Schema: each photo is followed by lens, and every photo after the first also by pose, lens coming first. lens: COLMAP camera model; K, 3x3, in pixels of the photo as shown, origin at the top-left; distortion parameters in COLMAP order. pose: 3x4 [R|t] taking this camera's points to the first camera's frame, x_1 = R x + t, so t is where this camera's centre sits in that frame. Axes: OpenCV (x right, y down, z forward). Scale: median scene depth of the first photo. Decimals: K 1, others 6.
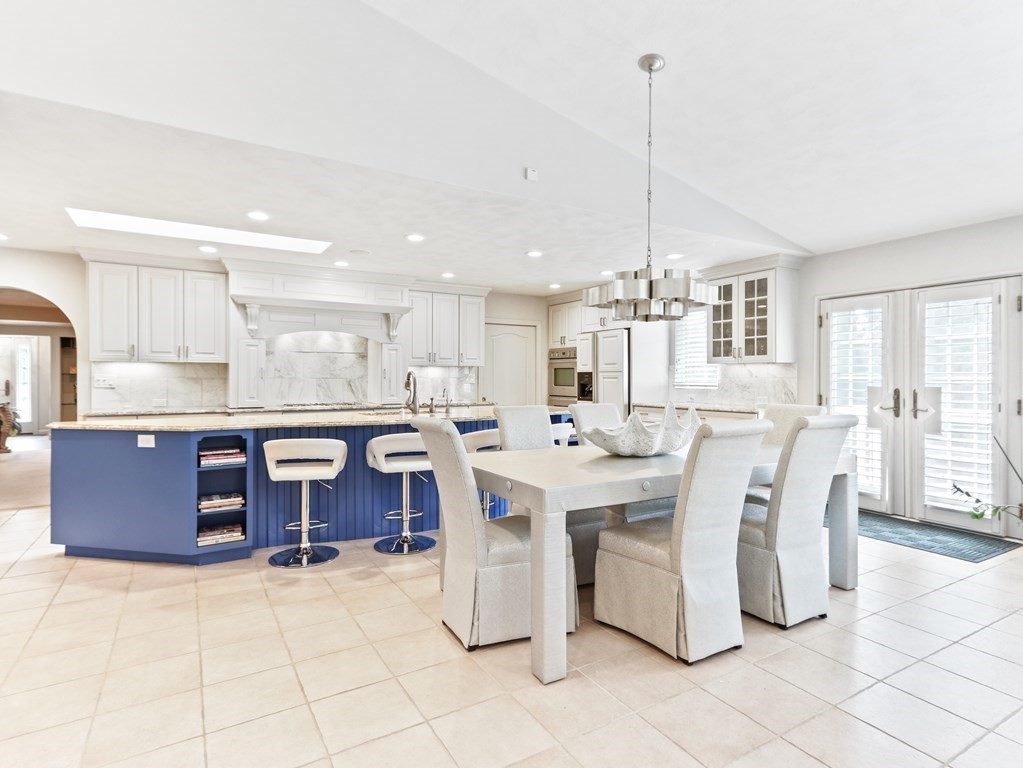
lens RADIAL K [[538.3, 0, 511.5], [0, 538.3, 384.0], [0, 0, 1]] dist [0.049523, -0.000570]
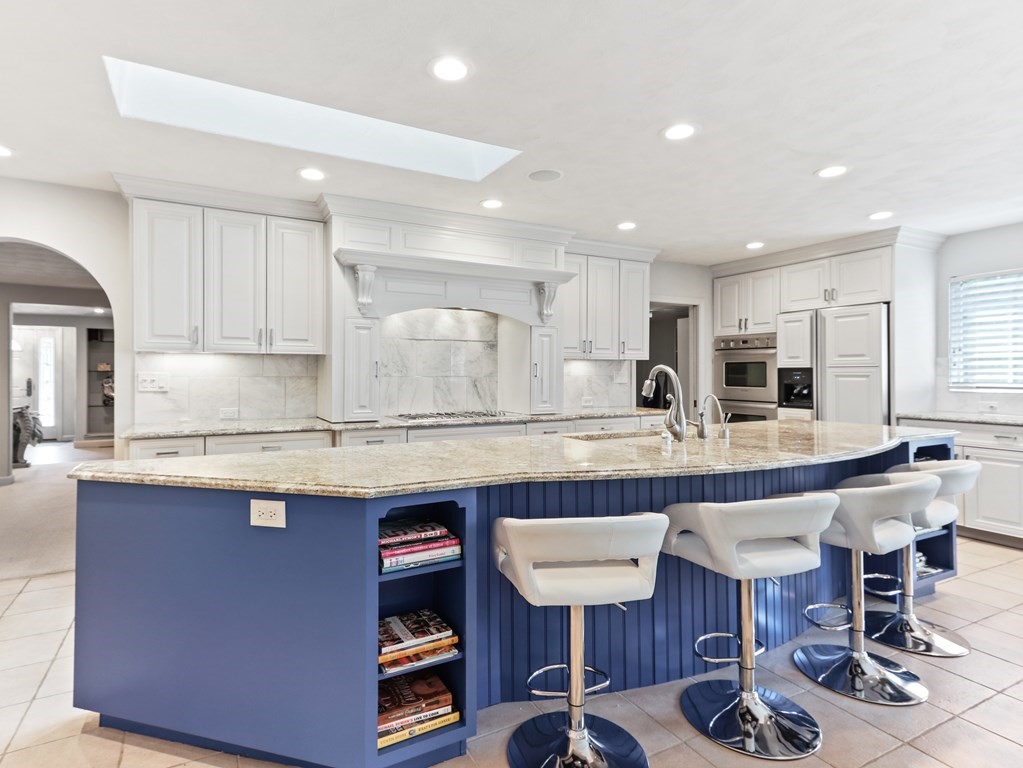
lens RADIAL K [[560.2, 0, 508.2], [0, 560.2, 377.2], [0, 0, 1]] dist [0.041803, 0.001575]
pose [[0.998938, -0.000479, -0.046066, -0.259619], [0.000183, 0.999979, -0.006432, -0.005947], [0.046068, 0.006416, 0.998918, 0.312536]]
